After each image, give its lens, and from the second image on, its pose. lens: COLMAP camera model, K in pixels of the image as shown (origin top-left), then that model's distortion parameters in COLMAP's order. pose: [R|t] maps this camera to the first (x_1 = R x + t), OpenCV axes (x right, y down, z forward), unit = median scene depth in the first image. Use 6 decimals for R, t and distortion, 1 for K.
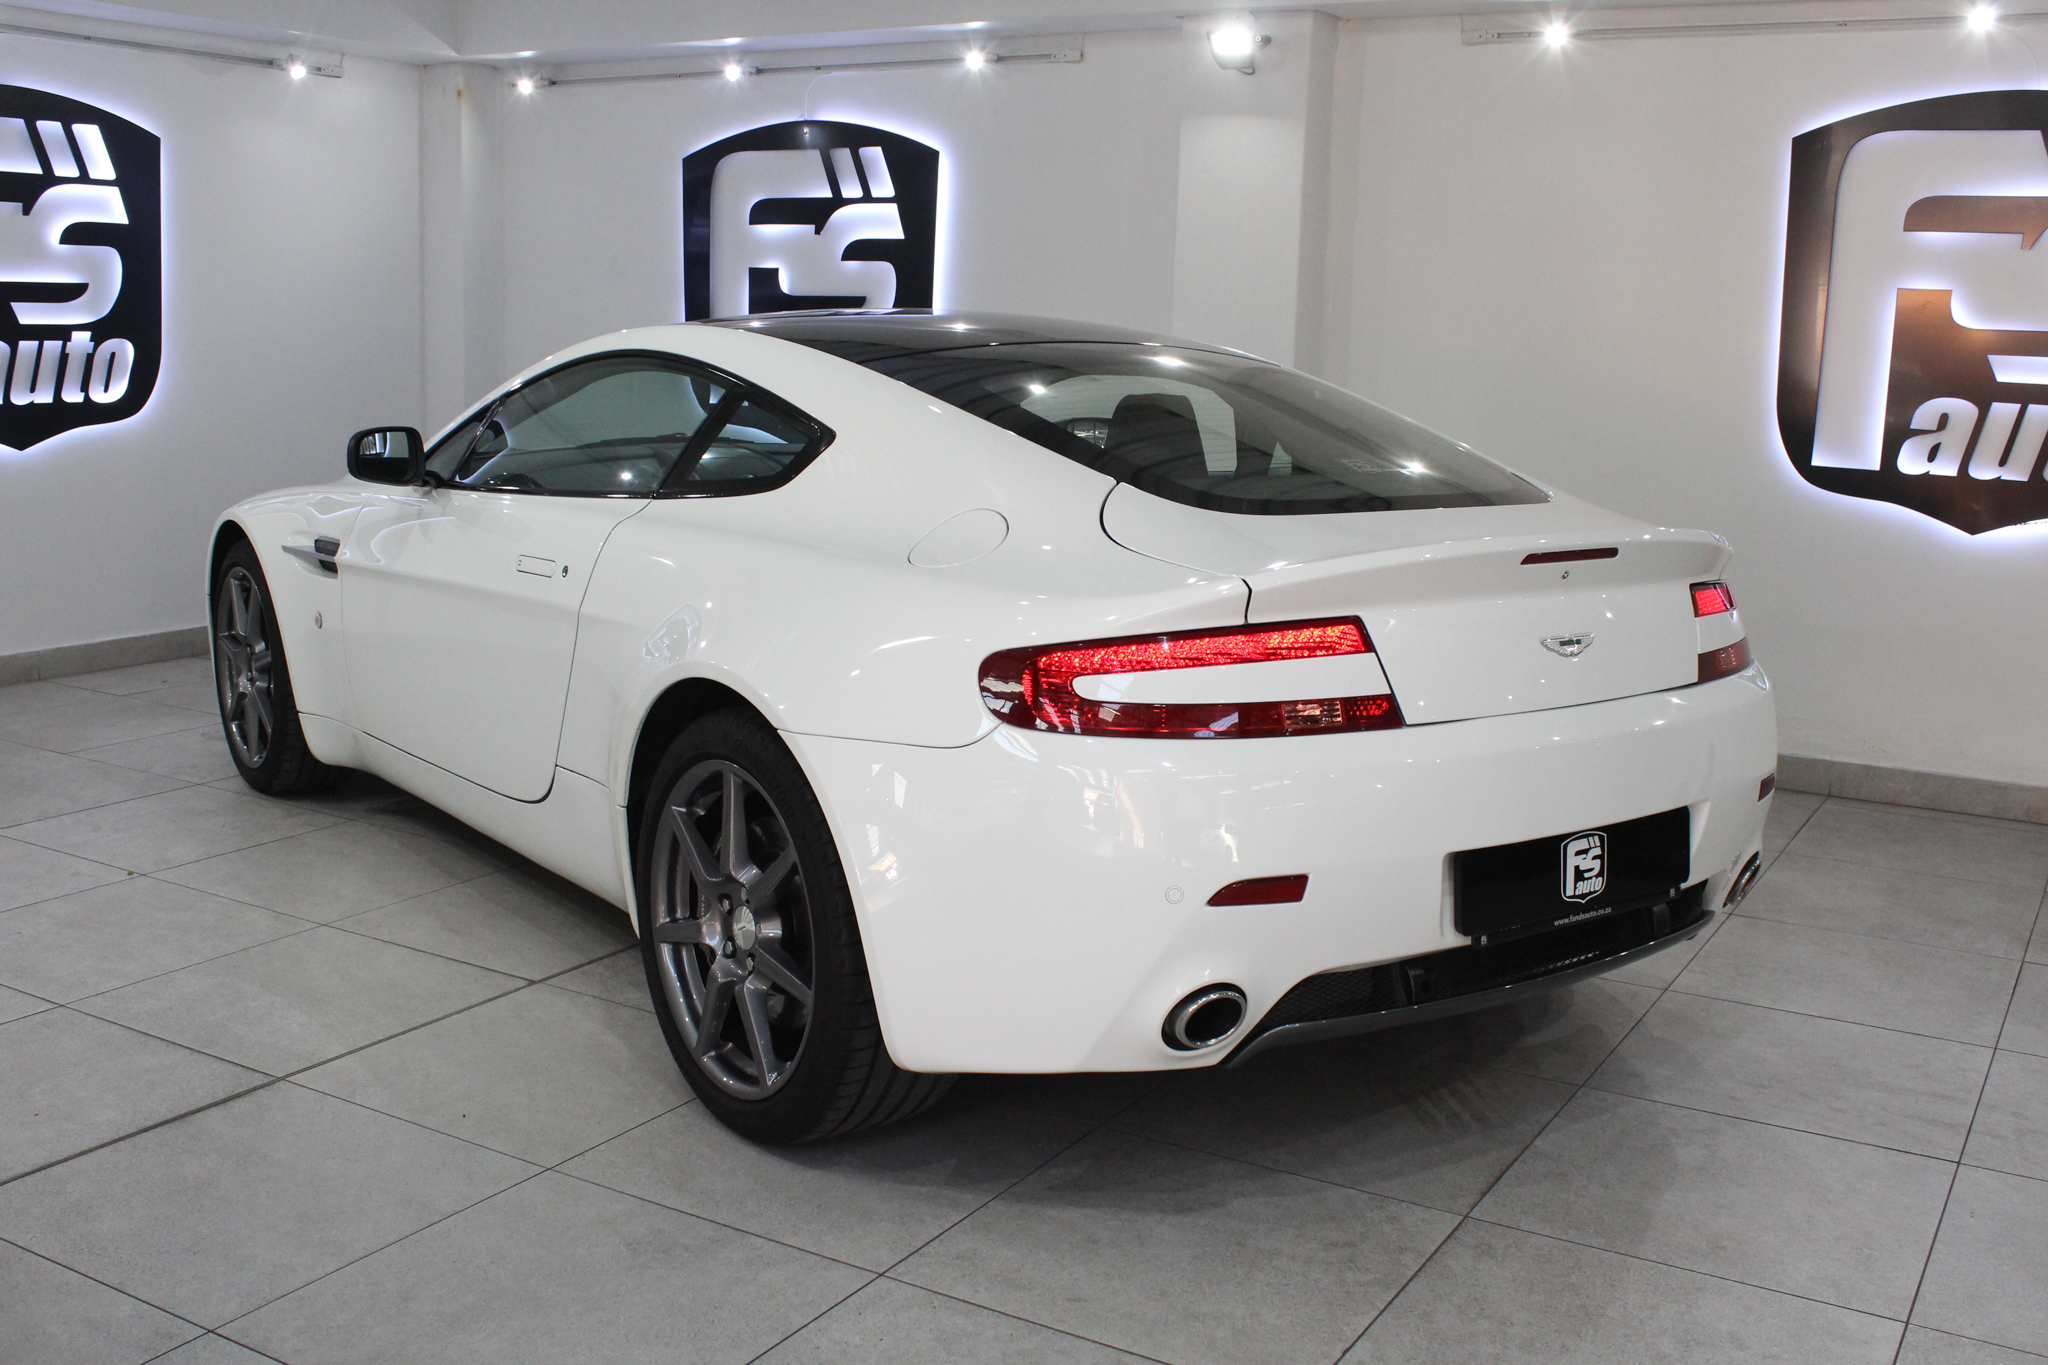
lens RADIAL K [[2019.1, 0, 1022.3], [0, 2019.1, 684.8], [0, 0, 1]] dist [-0.090090, 0.000000]
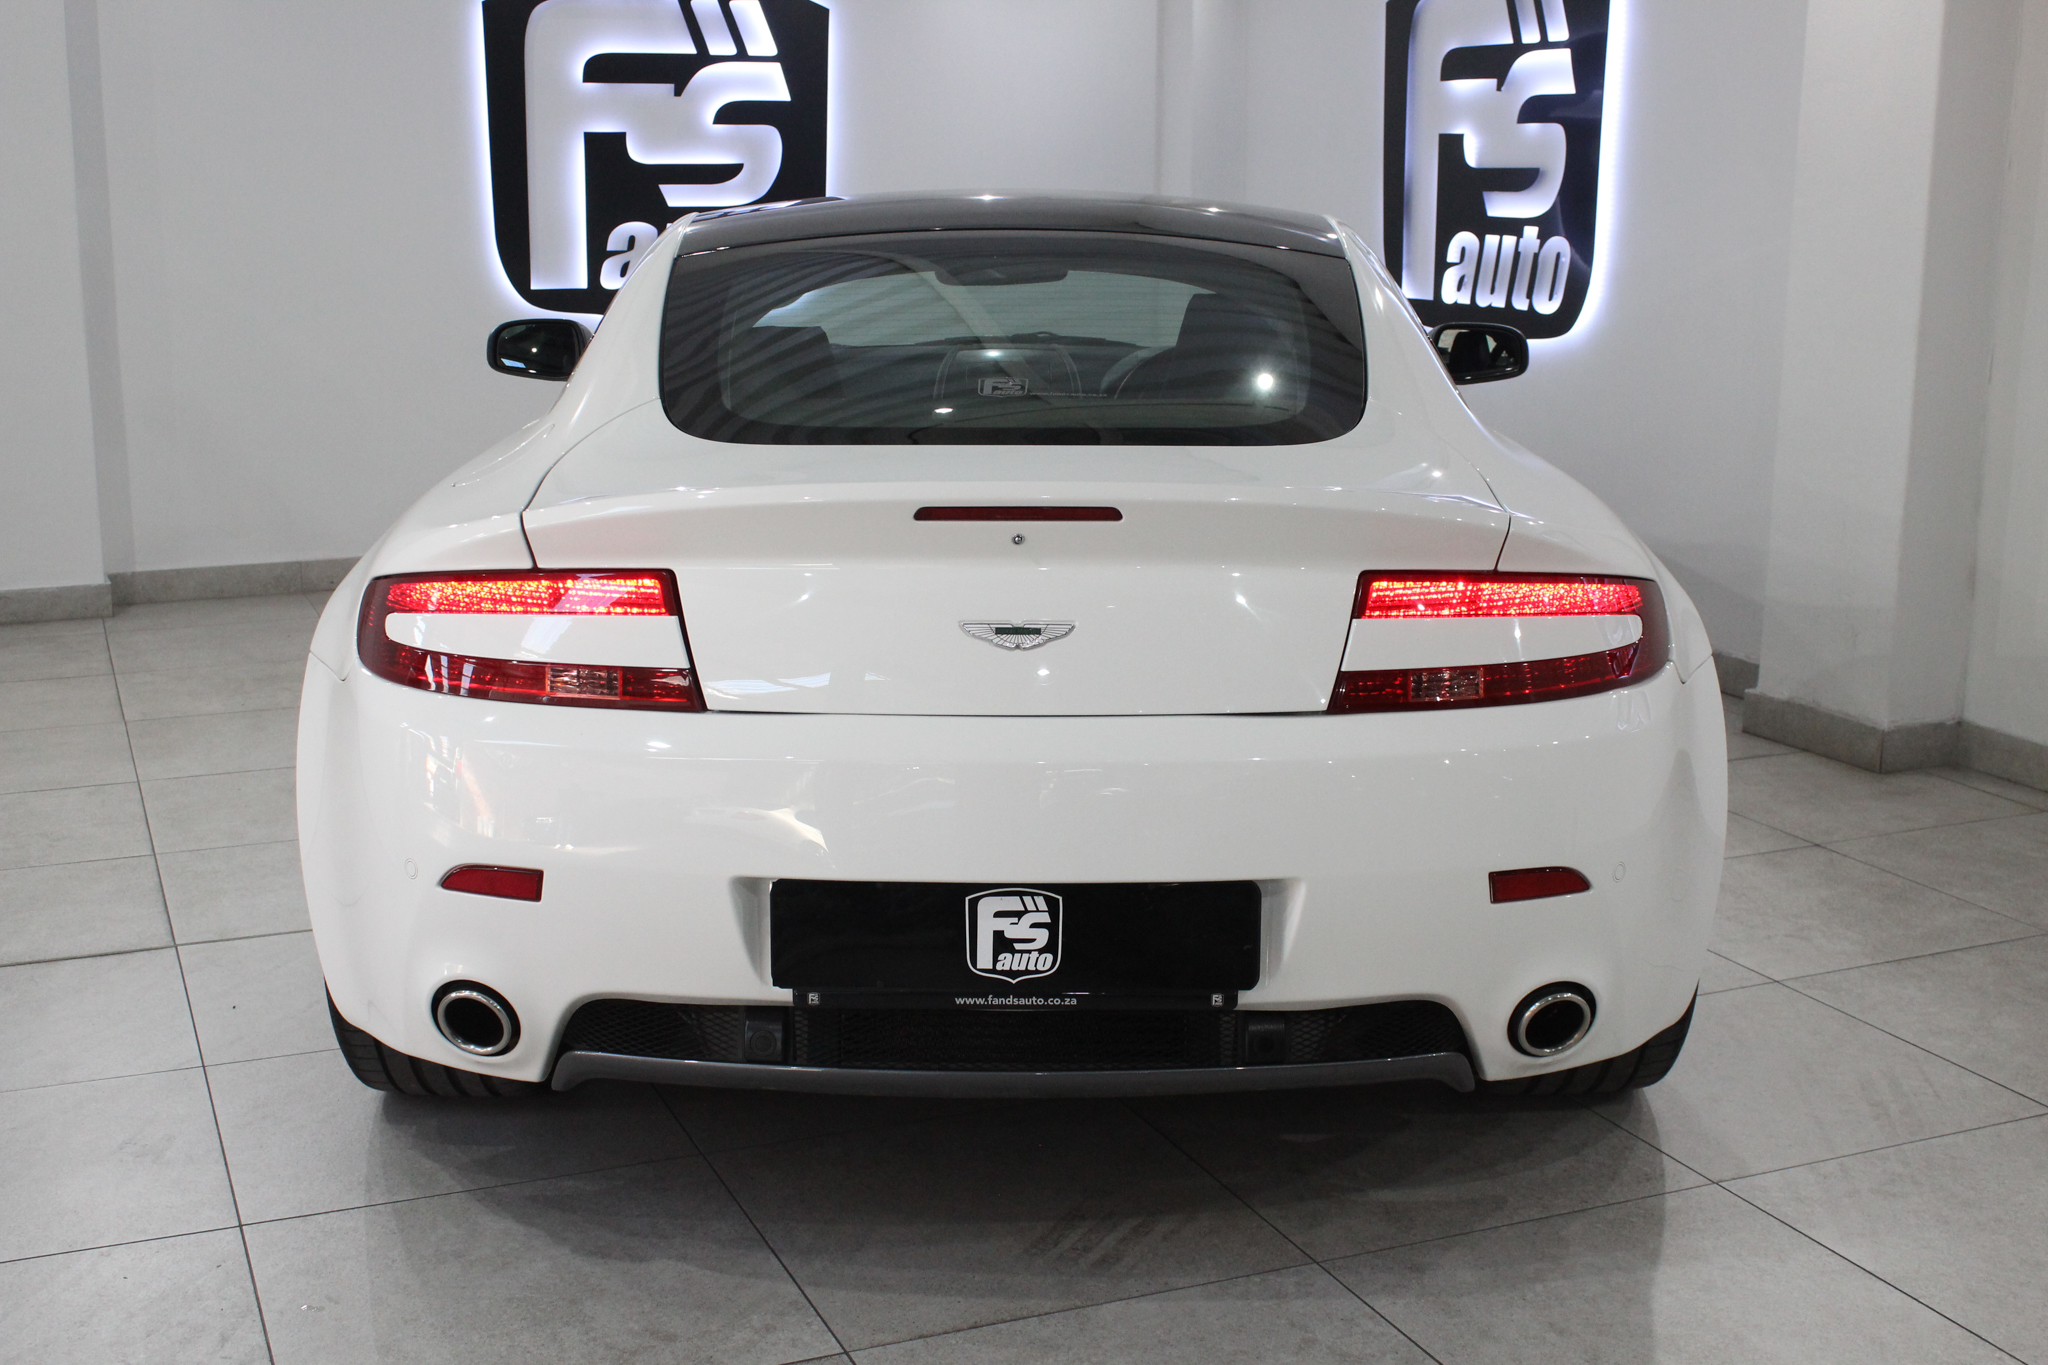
lens RADIAL K [[2421.5, 0, 1024.6], [0, 2421.5, 682.9], [0, 0, 1]] dist [-0.091838, 0.000000]
pose [[0.803365, 0.102453, -0.586607, 0.788474], [-0.090455, 0.994653, 0.049840, -0.046050], [0.588577, 0.013022, 0.808337, 0.274413]]
